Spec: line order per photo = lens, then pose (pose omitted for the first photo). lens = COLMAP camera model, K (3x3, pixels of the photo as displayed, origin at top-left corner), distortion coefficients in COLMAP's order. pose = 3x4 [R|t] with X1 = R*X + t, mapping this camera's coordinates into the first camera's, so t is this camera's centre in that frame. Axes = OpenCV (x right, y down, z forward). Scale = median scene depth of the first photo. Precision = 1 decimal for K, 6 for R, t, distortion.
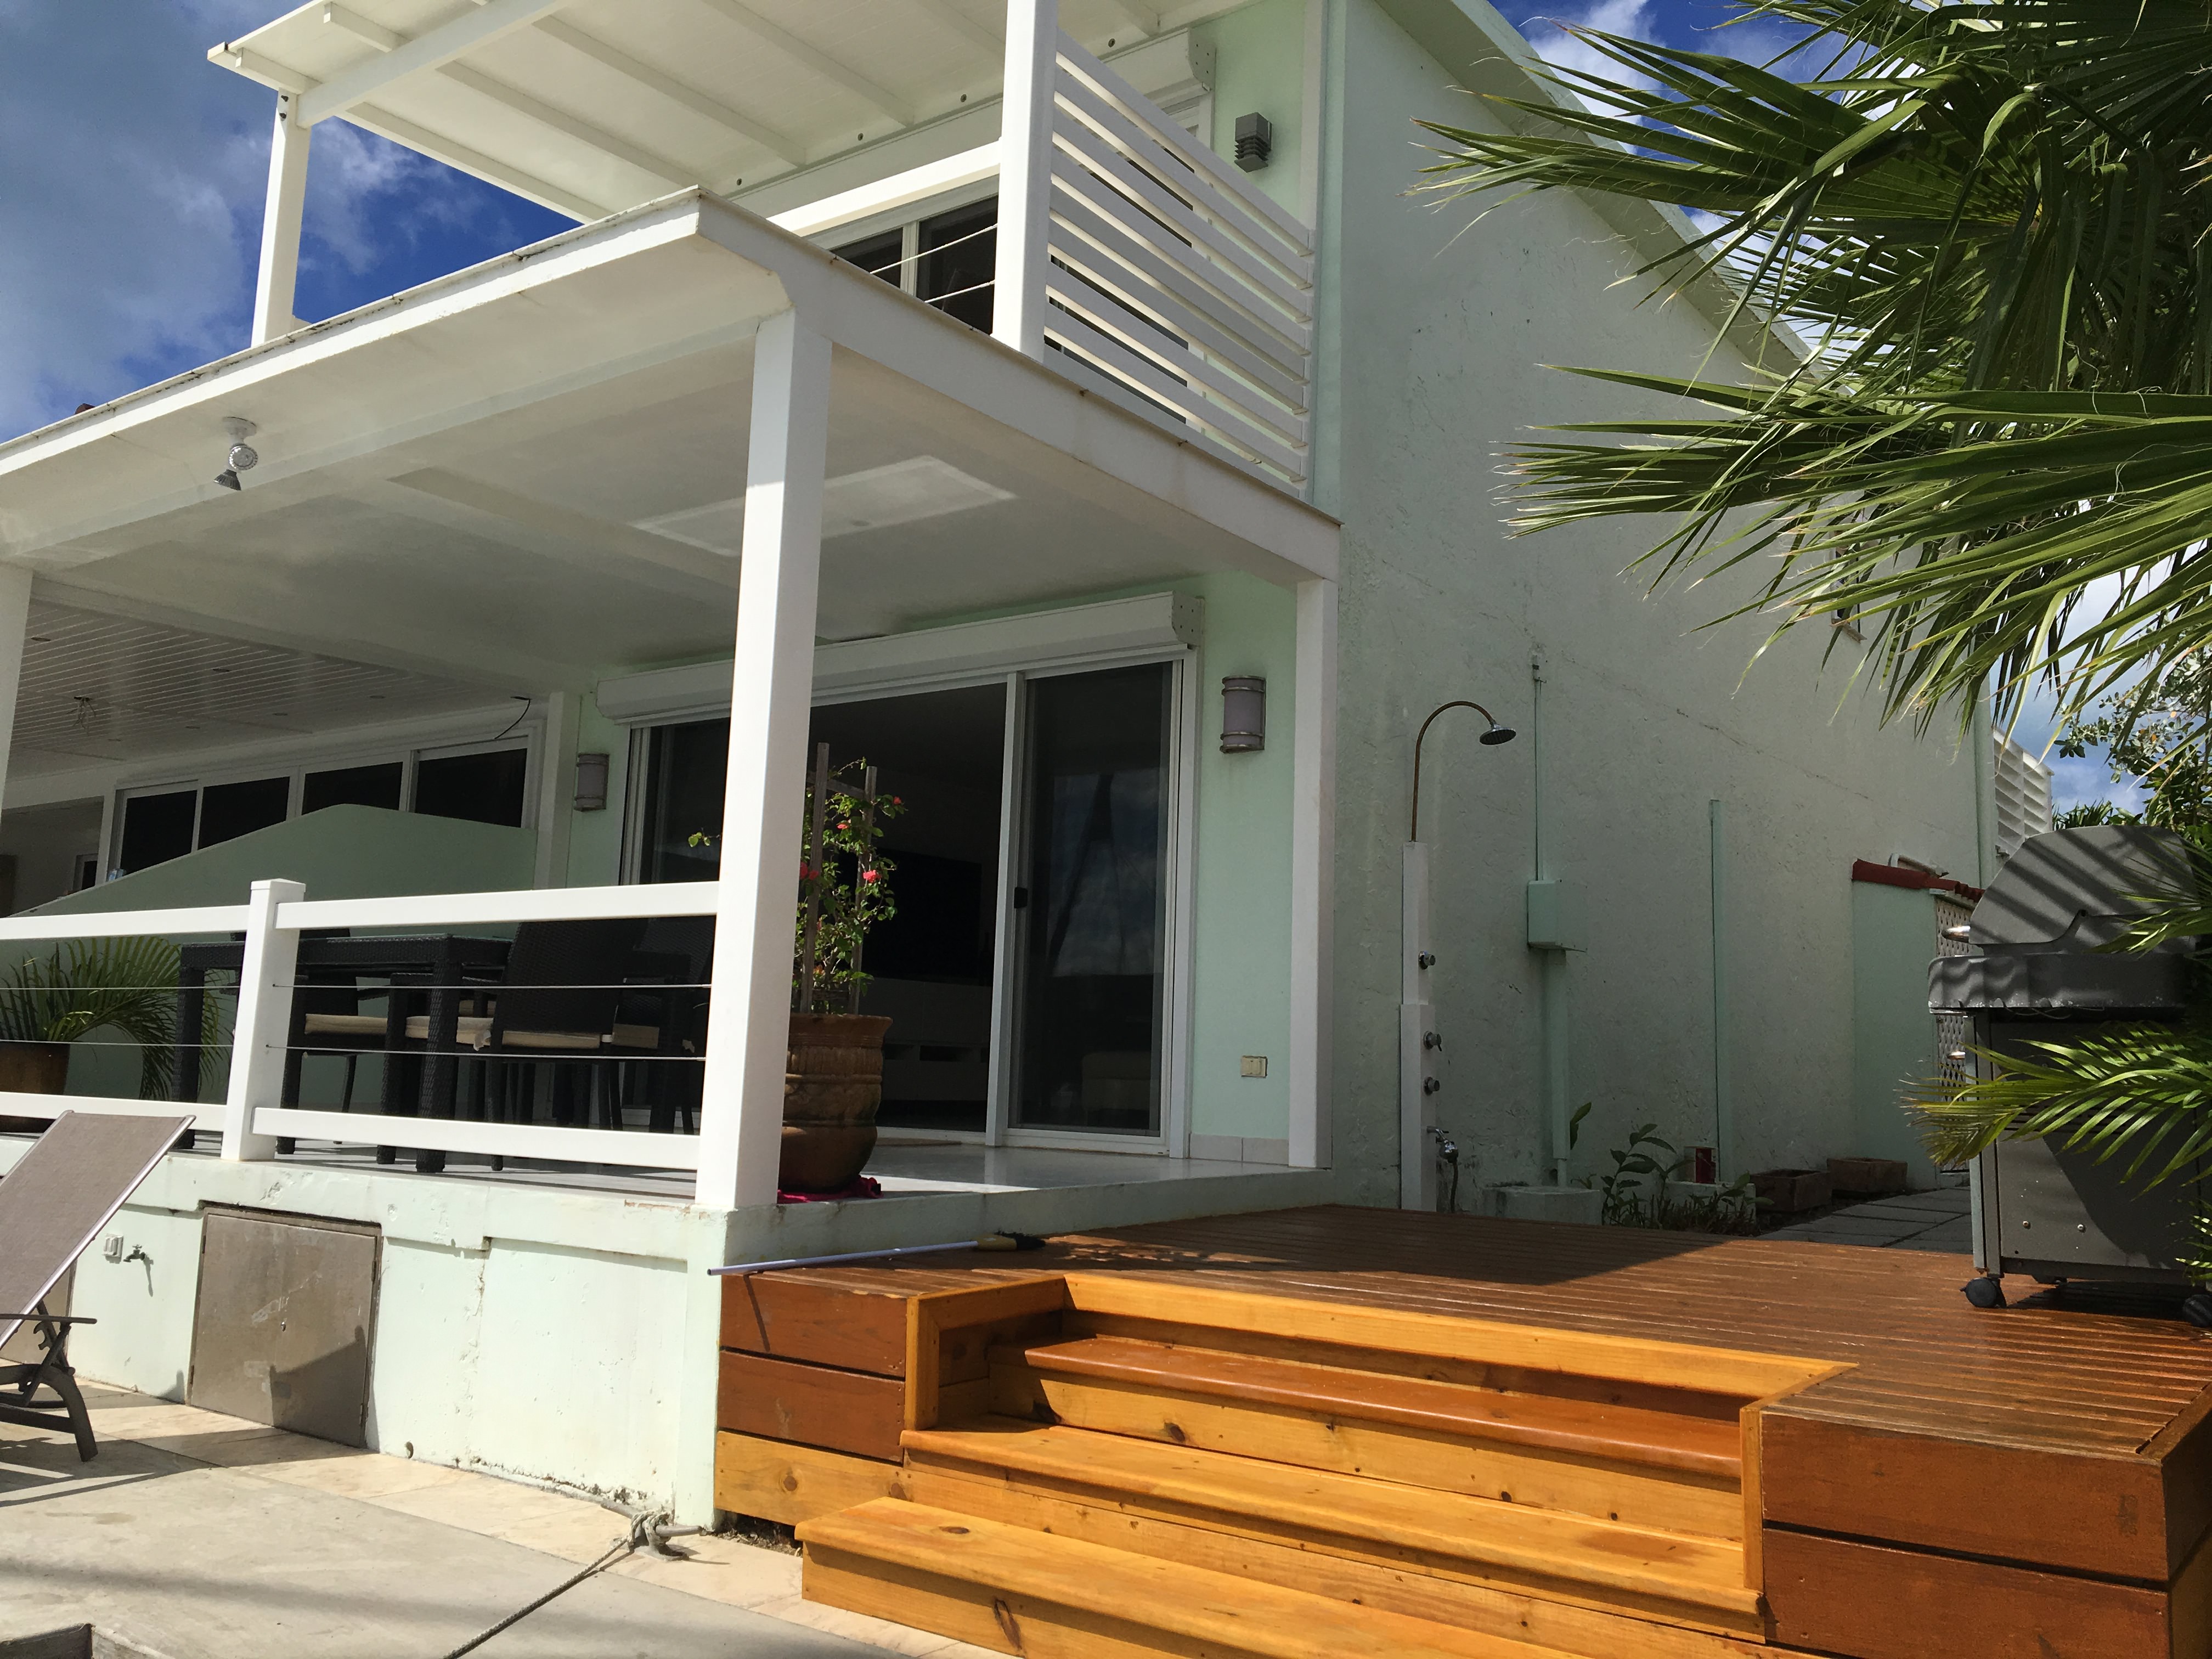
lens RADIAL K [[1832.0, 0, 1106.0], [0, 1832.0, 829.5], [0, 0, 1]] dist [0.087972, -0.124621]
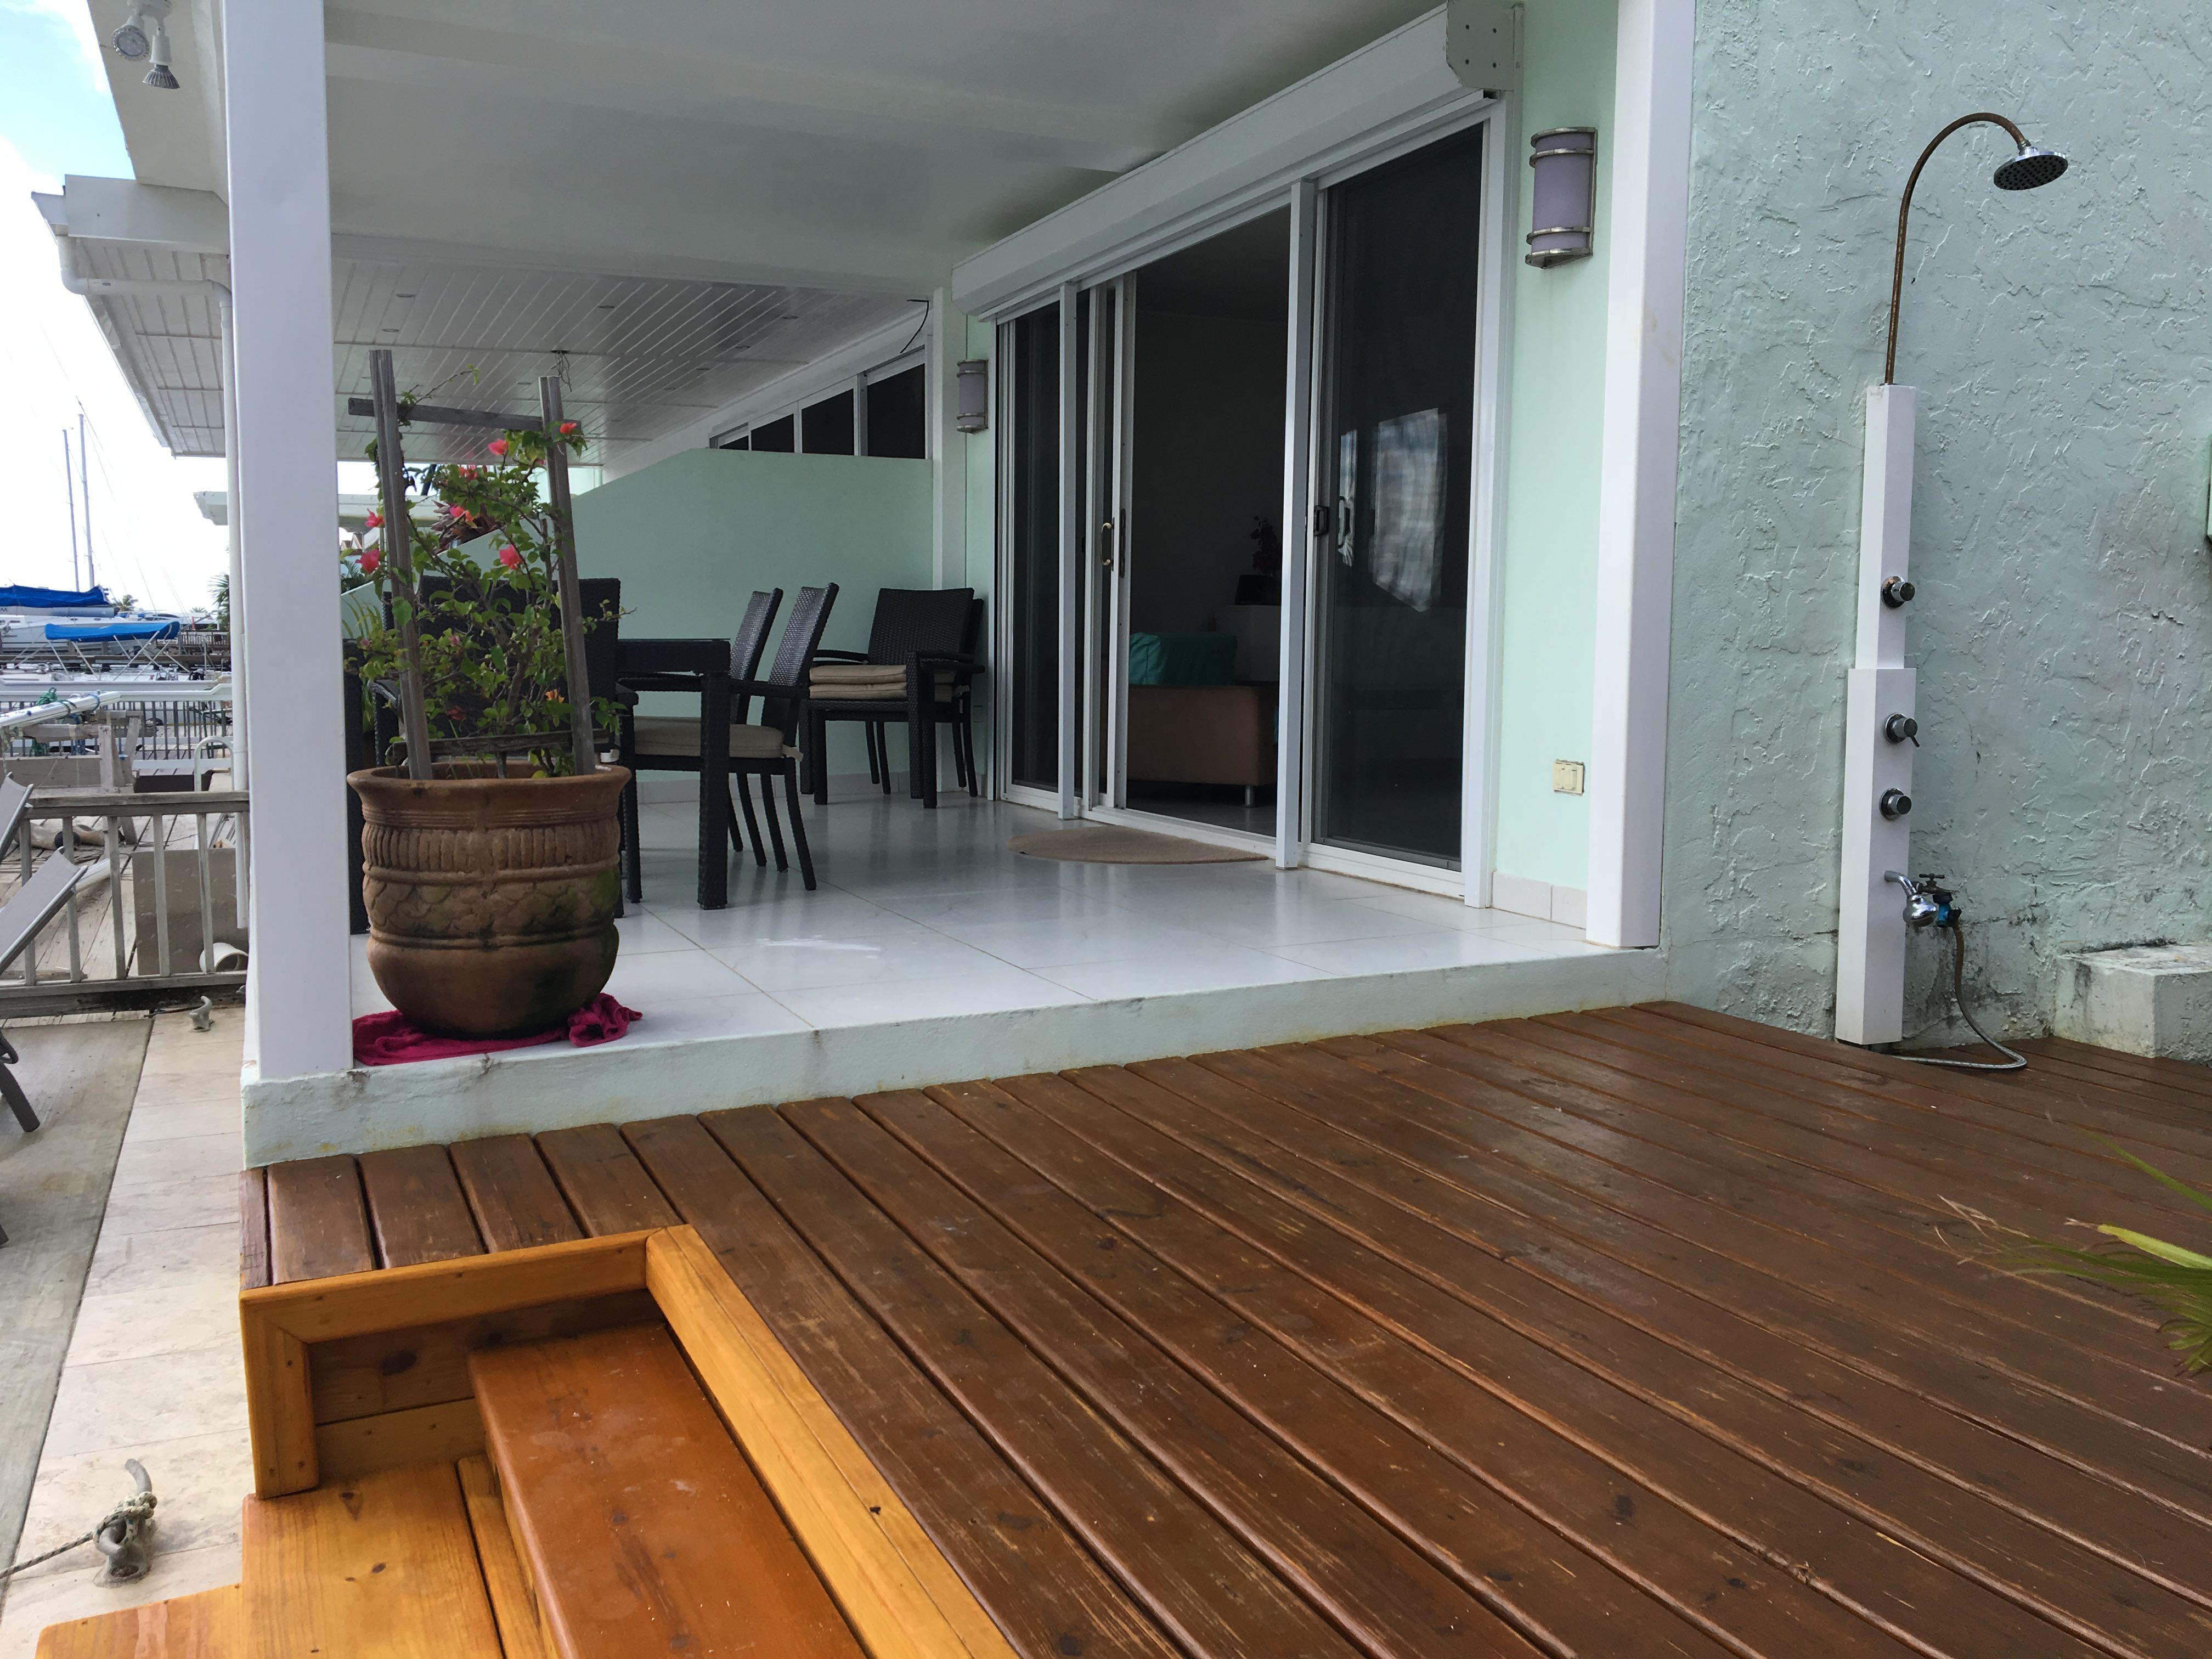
lens RADIAL K [[1806.8, 0, 1109.6], [0, 1806.8, 836.5], [0, 0, 1]] dist [0.079451, -0.130713]
pose [[0.872170, 0.024726, -0.488578, 0.244580], [0.087526, 0.974720, 0.205574, 0.005428], [0.481310, -0.222059, 0.847957, 0.374795]]
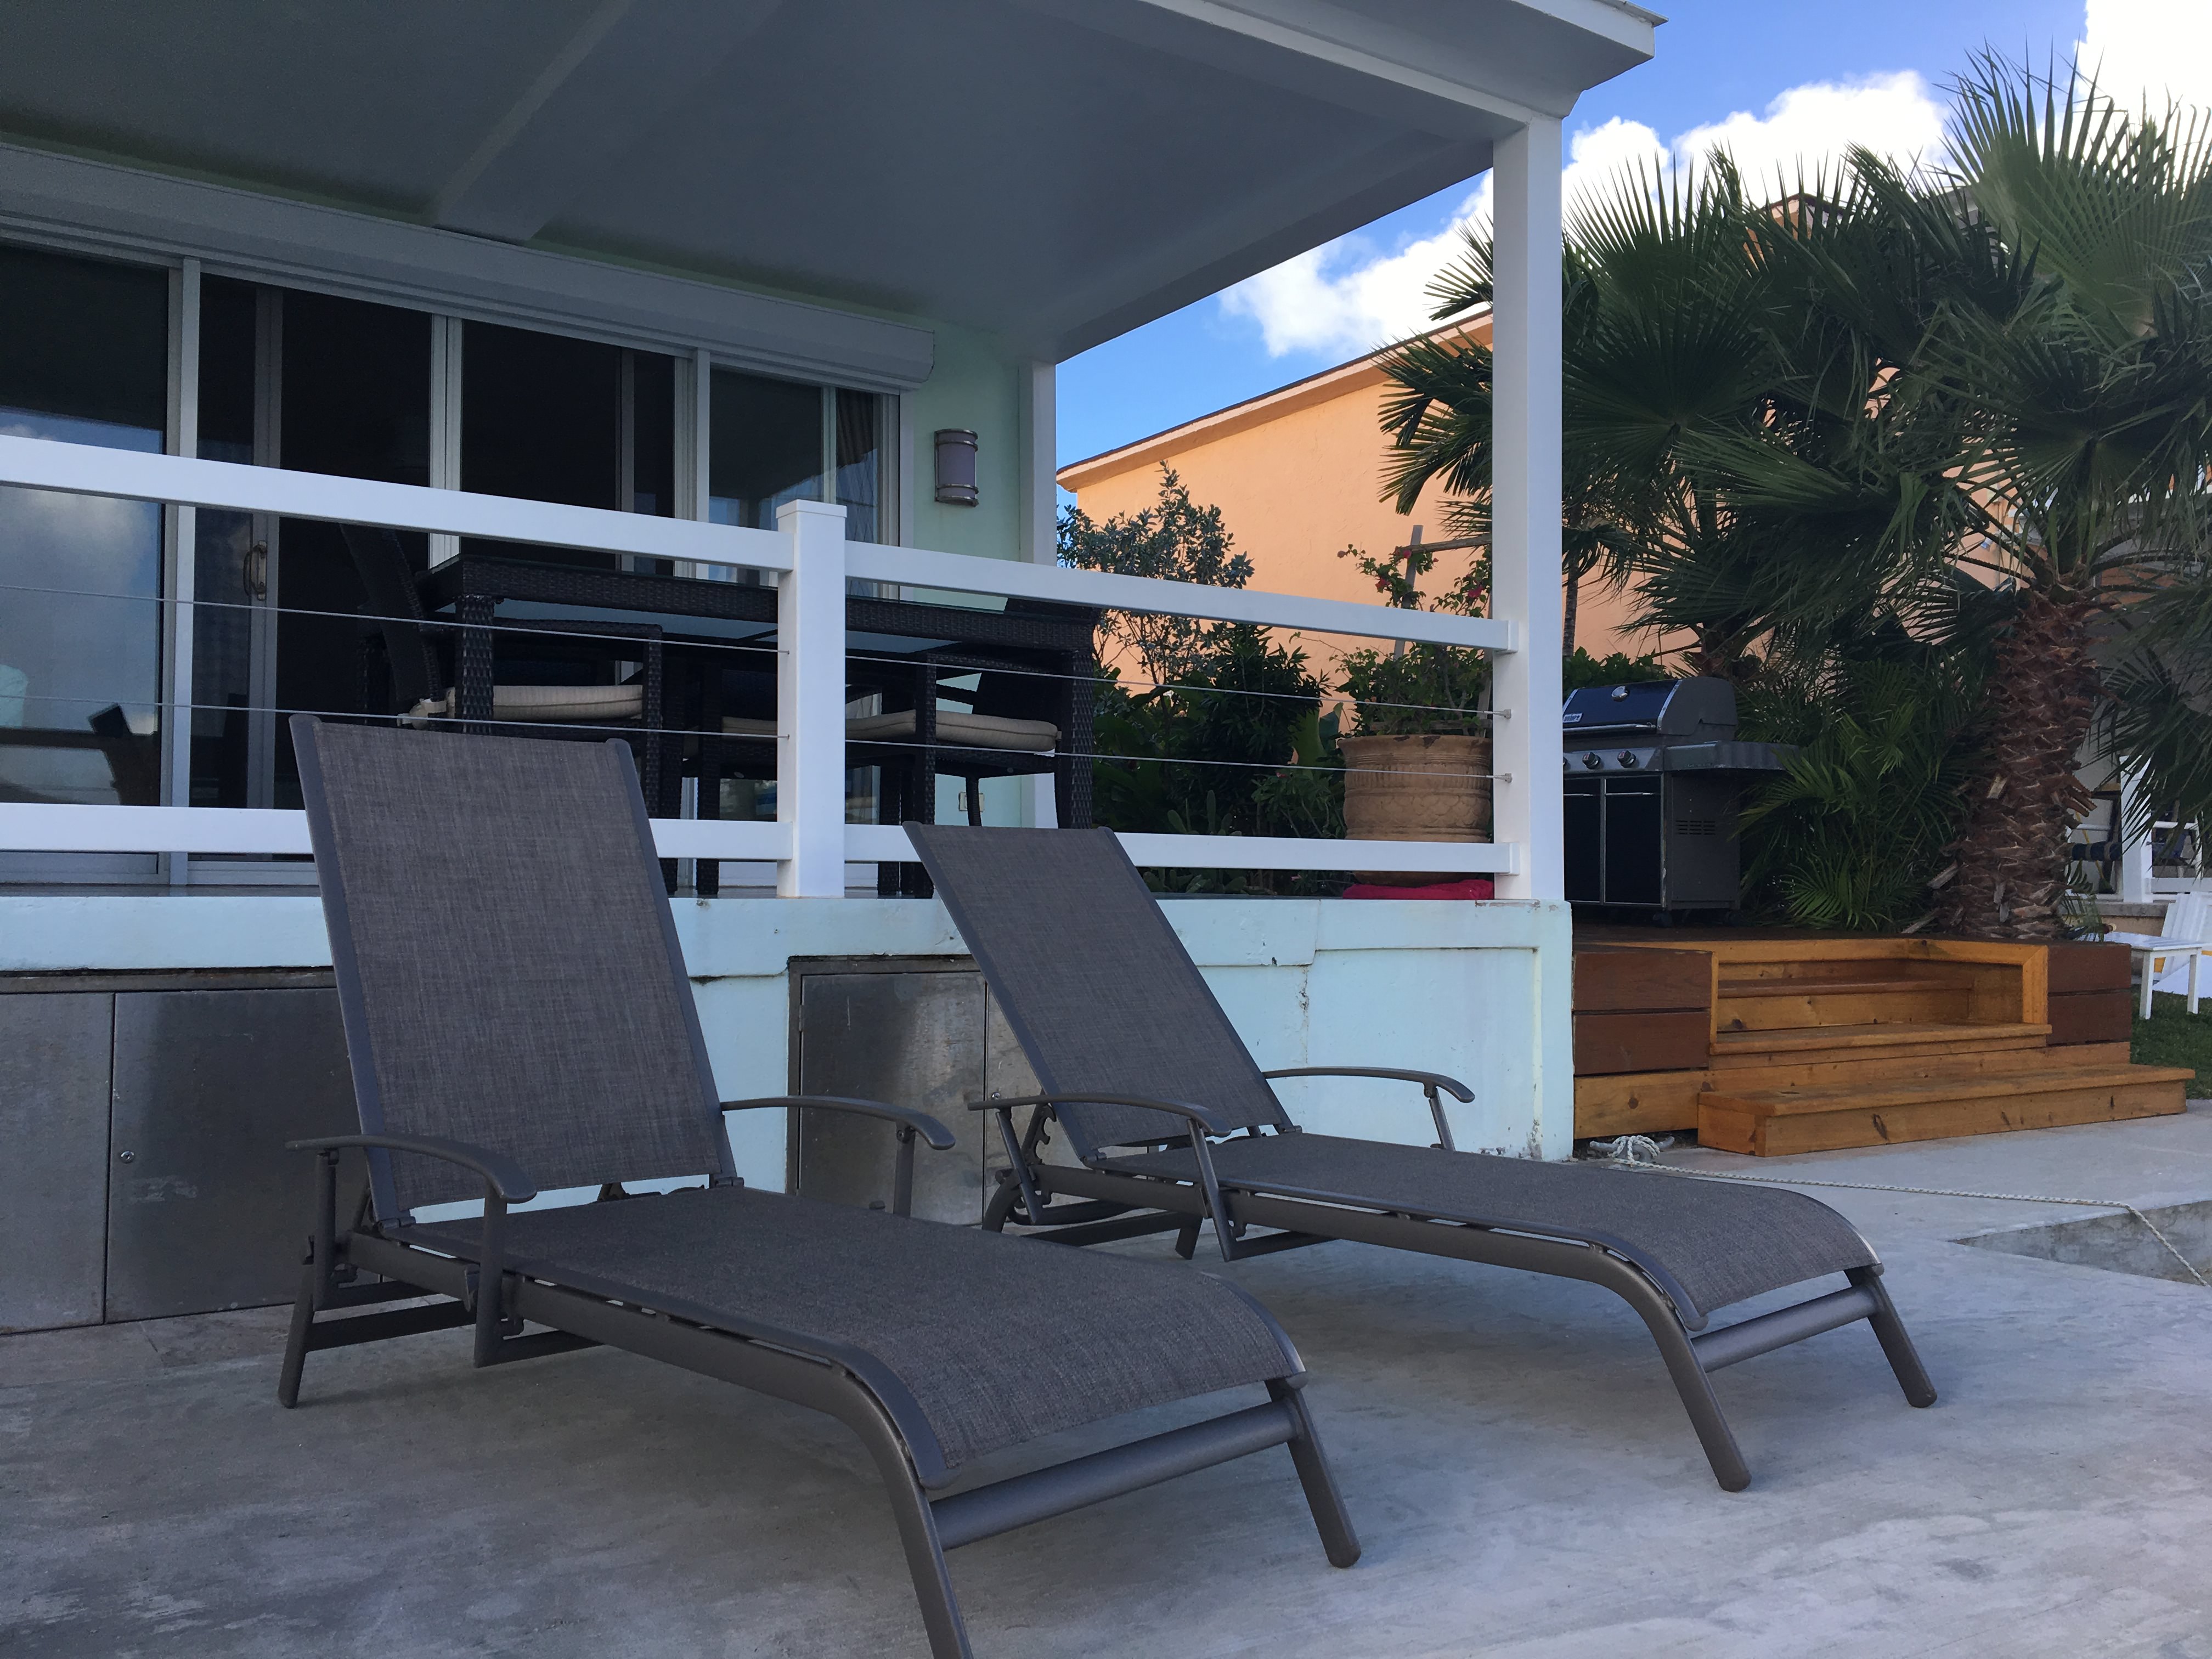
lens RADIAL K [[1832.0, 0, 1106.0], [0, 1832.0, 829.5], [0, 0, 1]] dist [0.087972, -0.124621]
pose [[0.381574, -0.005374, 0.924323, -0.841797], [-0.114245, 0.992042, 0.052929, 0.080407], [-0.917251, -0.125795, 0.377924, 0.499450]]
